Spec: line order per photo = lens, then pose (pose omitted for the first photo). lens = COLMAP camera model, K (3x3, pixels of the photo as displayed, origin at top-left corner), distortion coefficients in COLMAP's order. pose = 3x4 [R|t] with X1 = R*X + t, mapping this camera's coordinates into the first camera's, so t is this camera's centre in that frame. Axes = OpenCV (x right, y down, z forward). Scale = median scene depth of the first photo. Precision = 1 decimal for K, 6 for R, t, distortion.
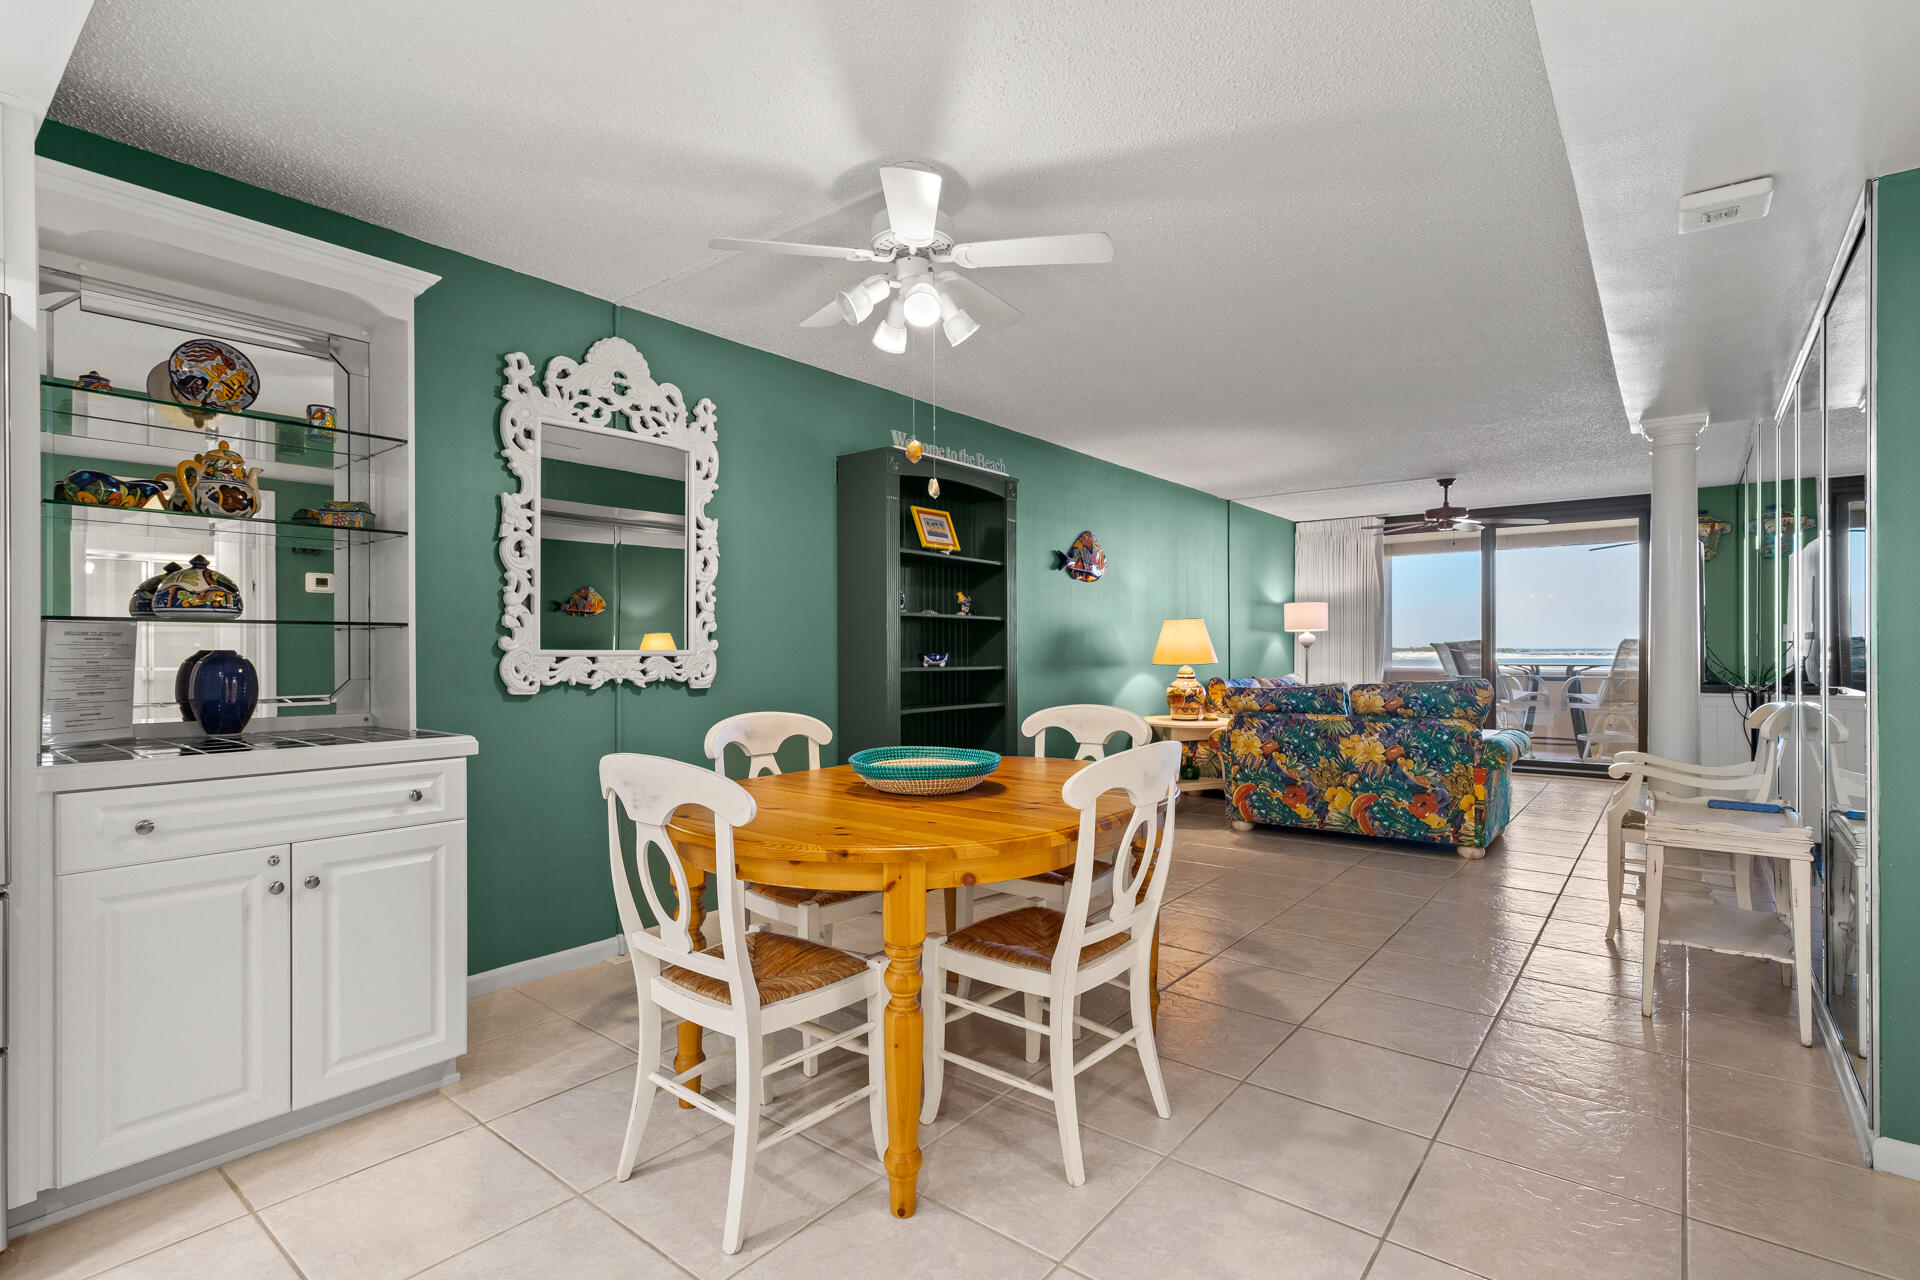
lens RADIAL K [[963.6, 0, 897.5], [0, 963.6, 650.6], [0, 0, 1]] dist [0.002732, 0.002014]
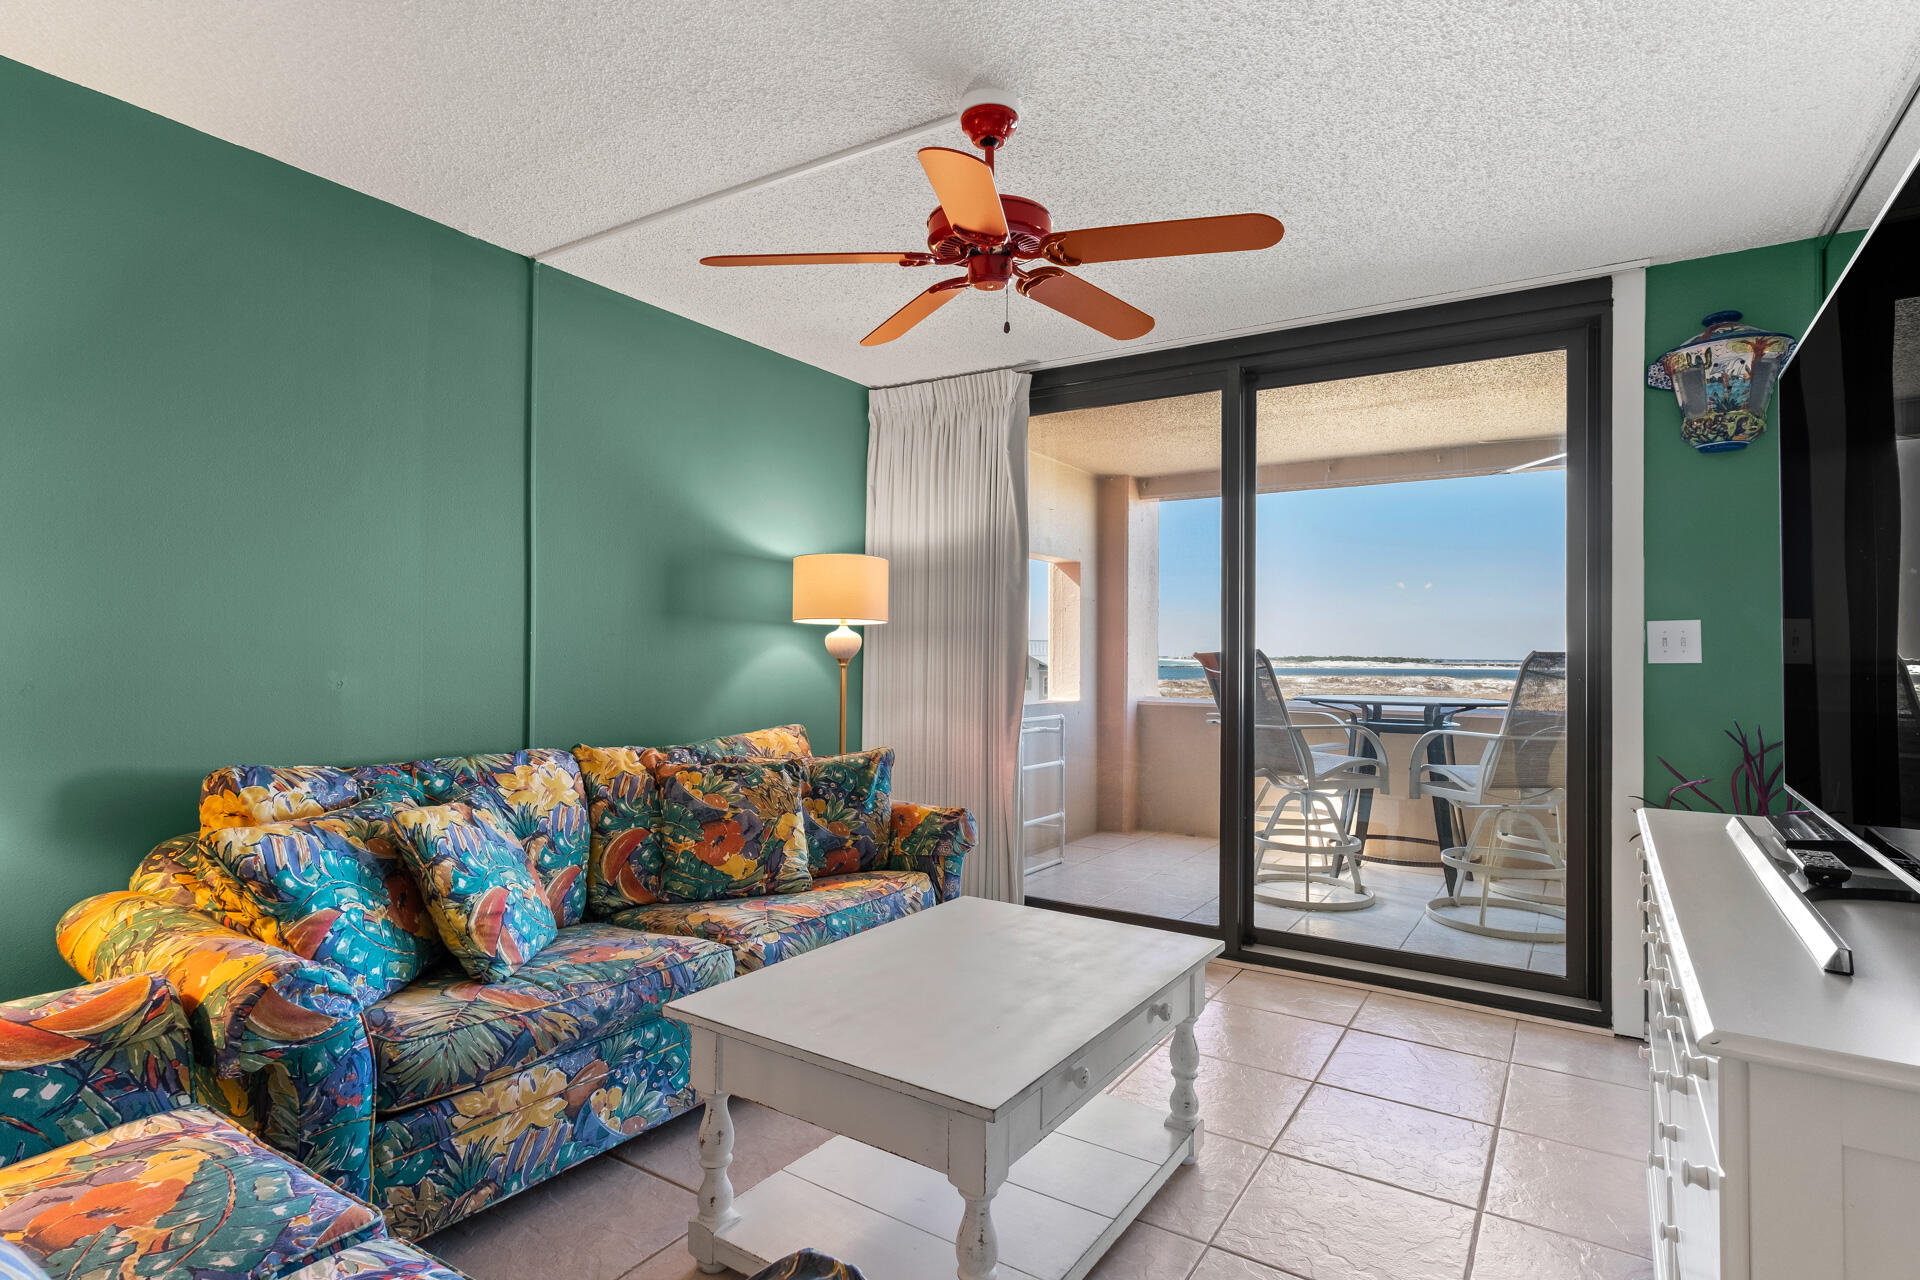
lens RADIAL K [[963.6, 0, 923.3], [0, 963.6, 626.8], [0, 0, 1]] dist [0.002732, 0.002014]
pose [[0.995932, 0.016627, 0.088560, 1.036986], [-0.014902, 0.999687, -0.020099, -0.026038], [-0.088867, 0.018698, 0.995868, 1.398826]]
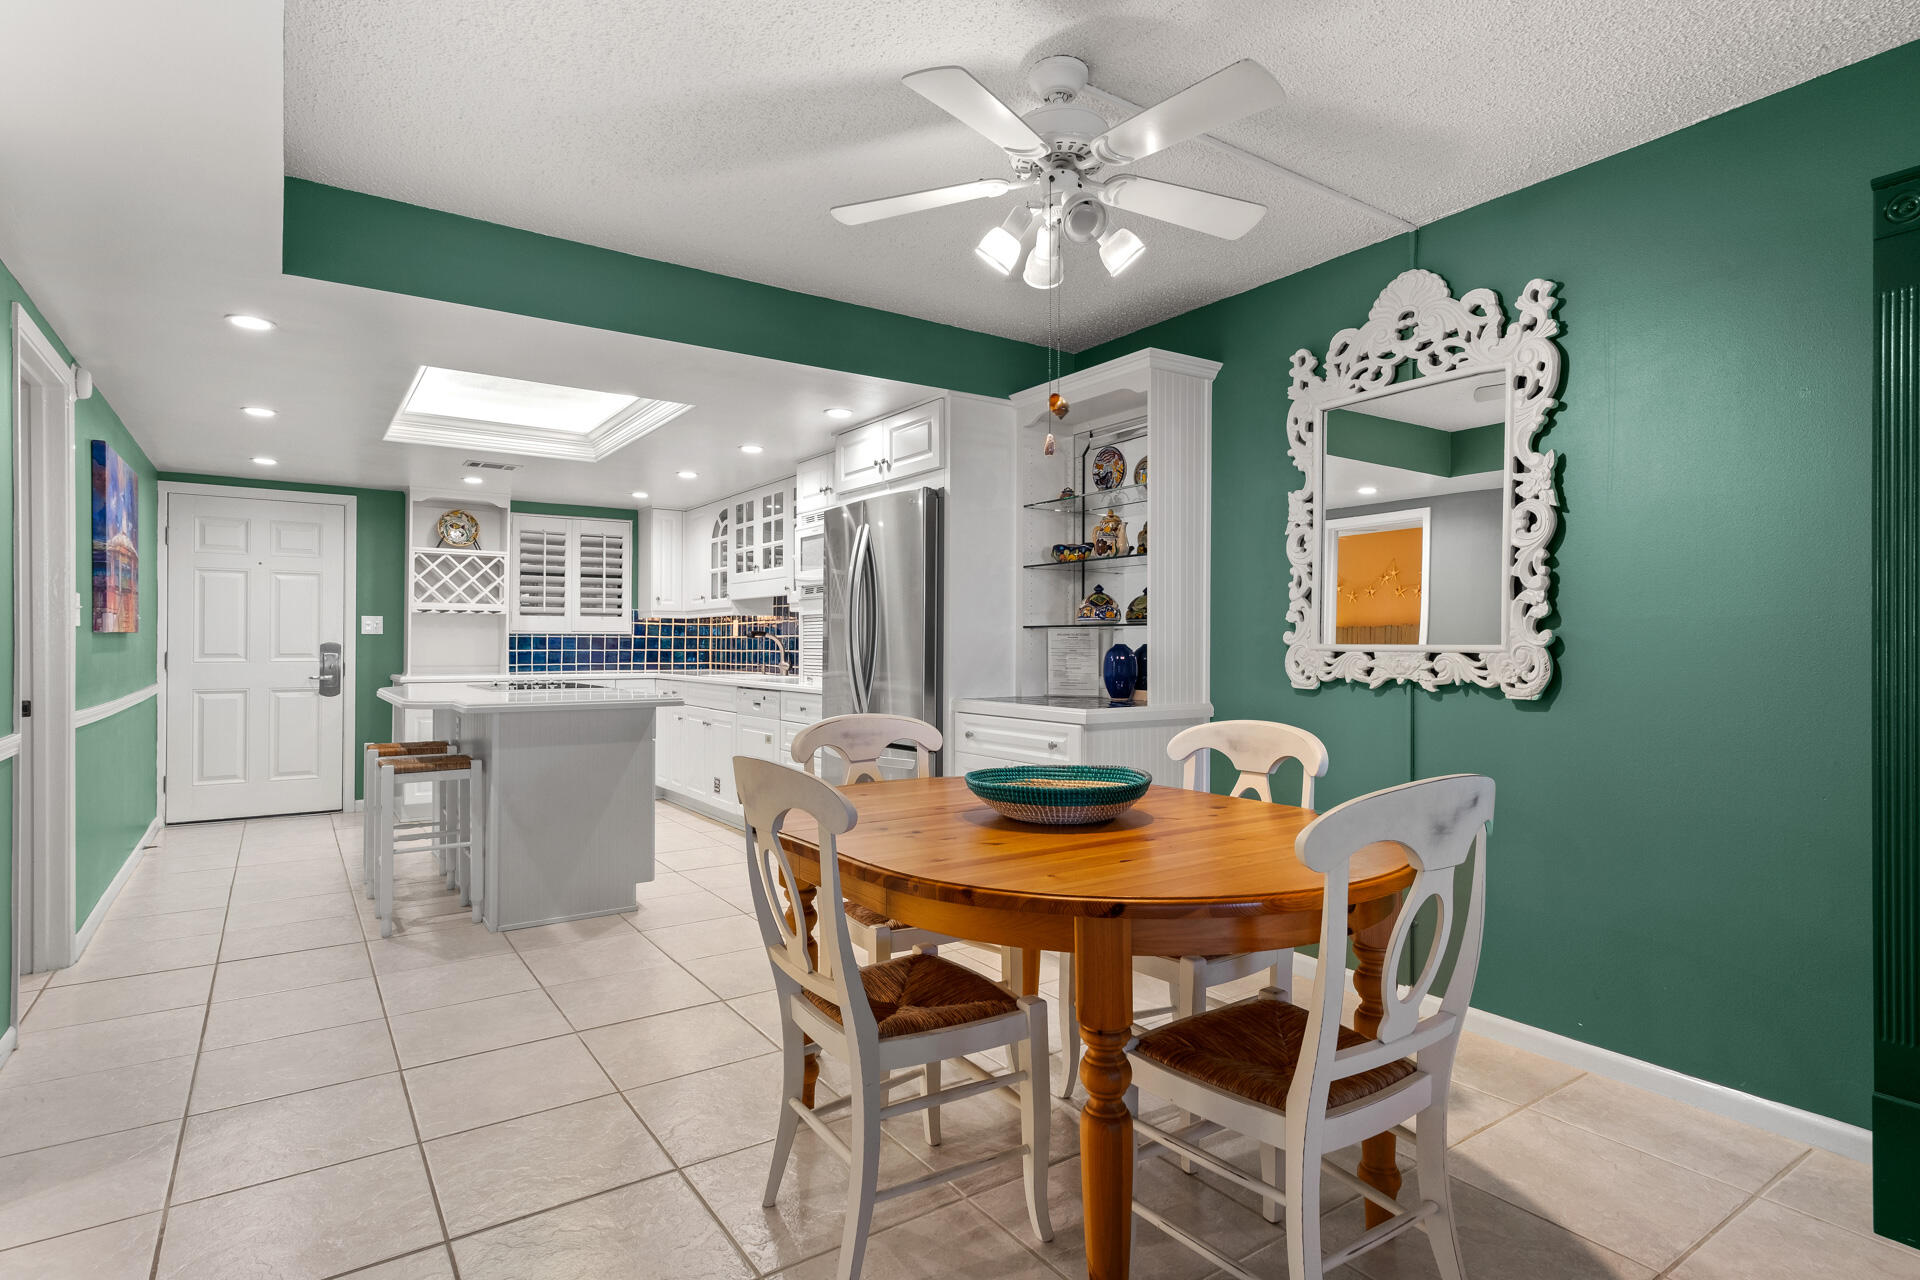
lens RADIAL K [[963.6, 0, 951.3], [0, 963.6, 640.2], [0, 0, 1]] dist [0.002732, 0.002014]
pose [[-0.269499, -0.001914, -0.962999, 0.581578], [-0.000626, 0.999998, -0.001813, -0.002346], [0.963000, 0.000114, -0.269500, 0.788214]]
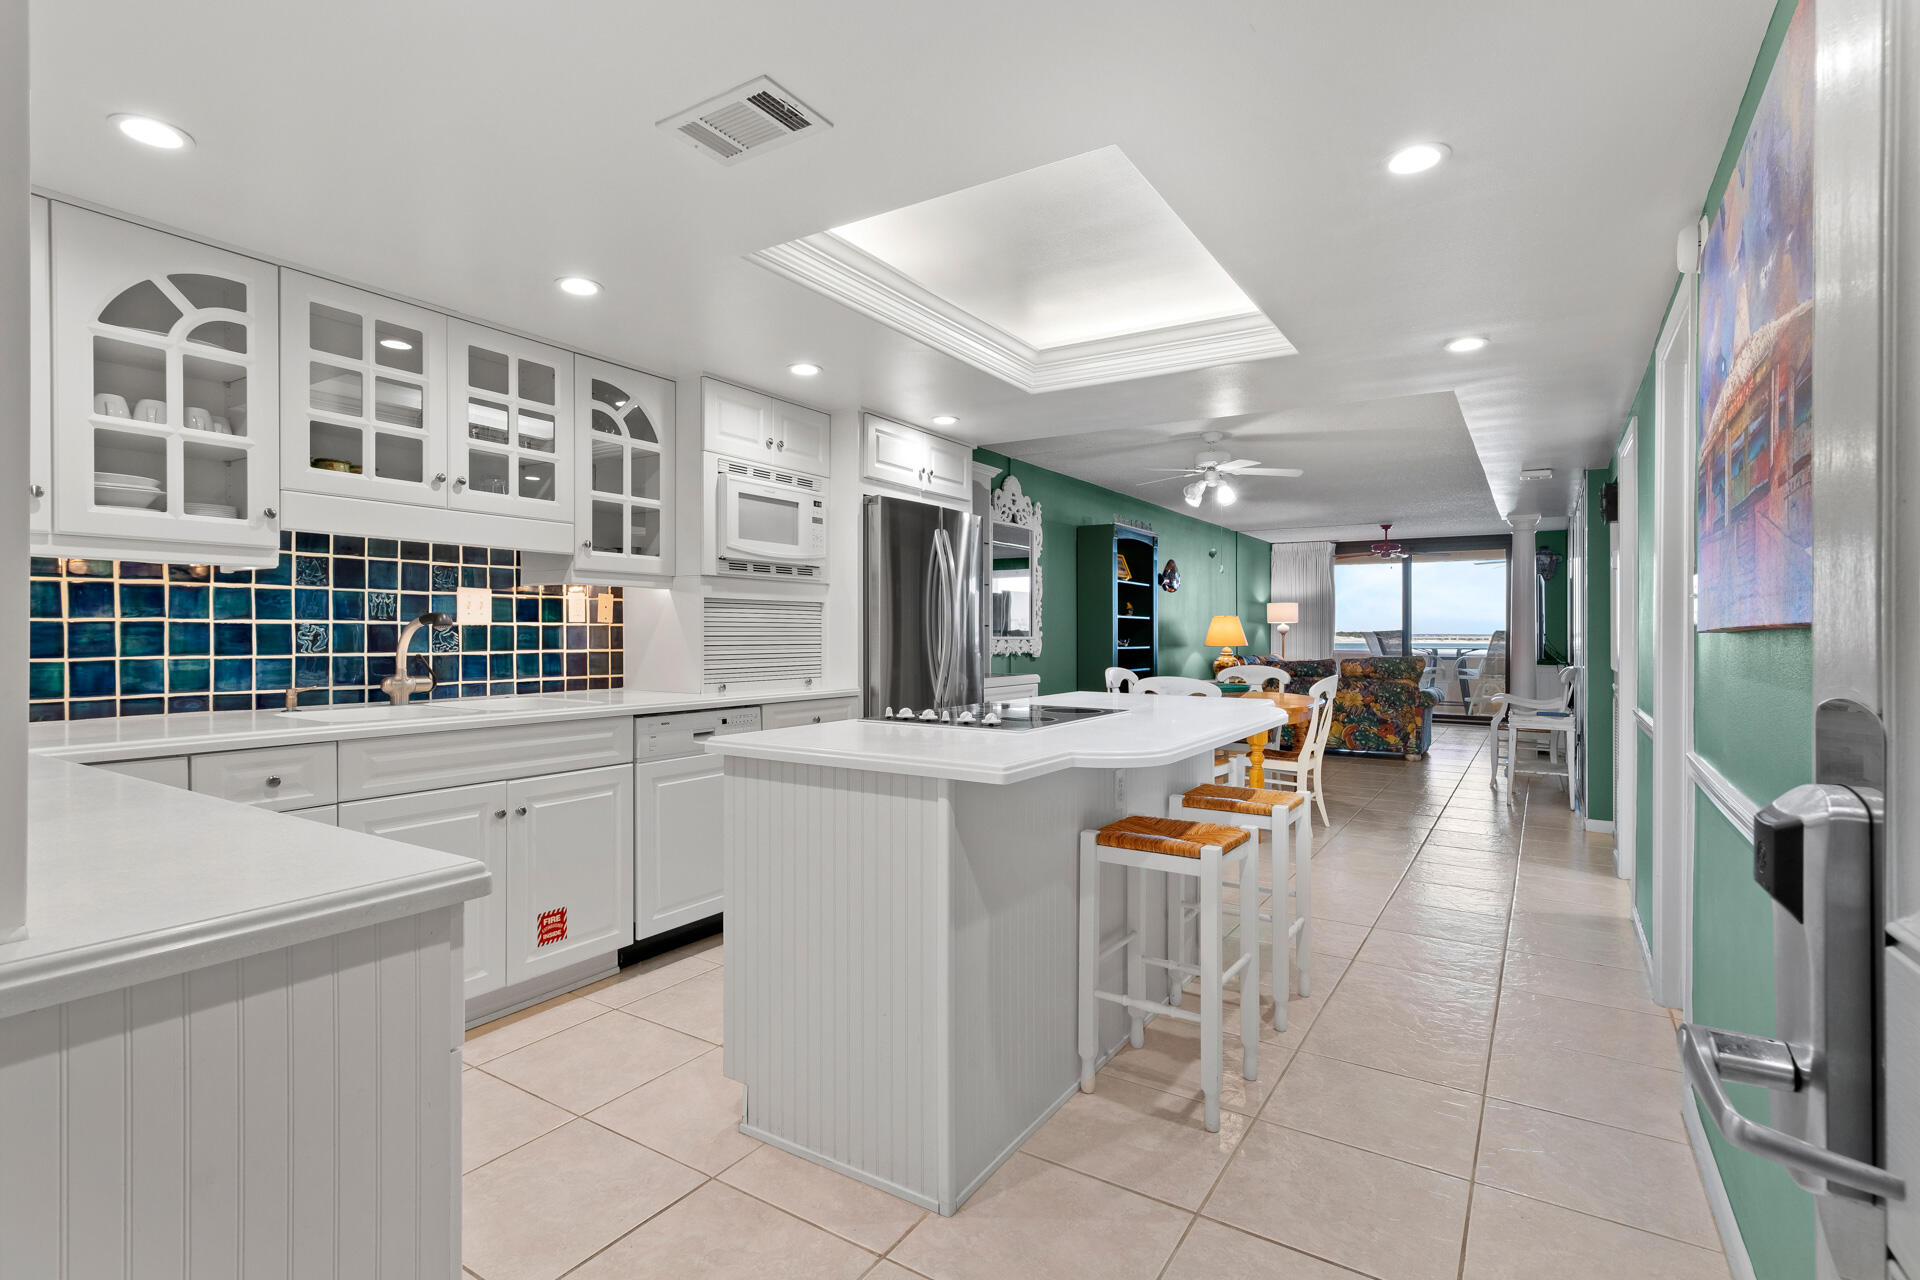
lens RADIAL K [[963.6, 0, 884.9], [0, 963.6, 625.6], [0, 0, 1]] dist [0.002732, 0.002014]
pose [[0.996425, 0.009849, 0.083906, -0.662317], [-0.009450, 0.999942, -0.005152, -0.008797], [-0.083952, 0.004341, 0.996460, -0.856760]]
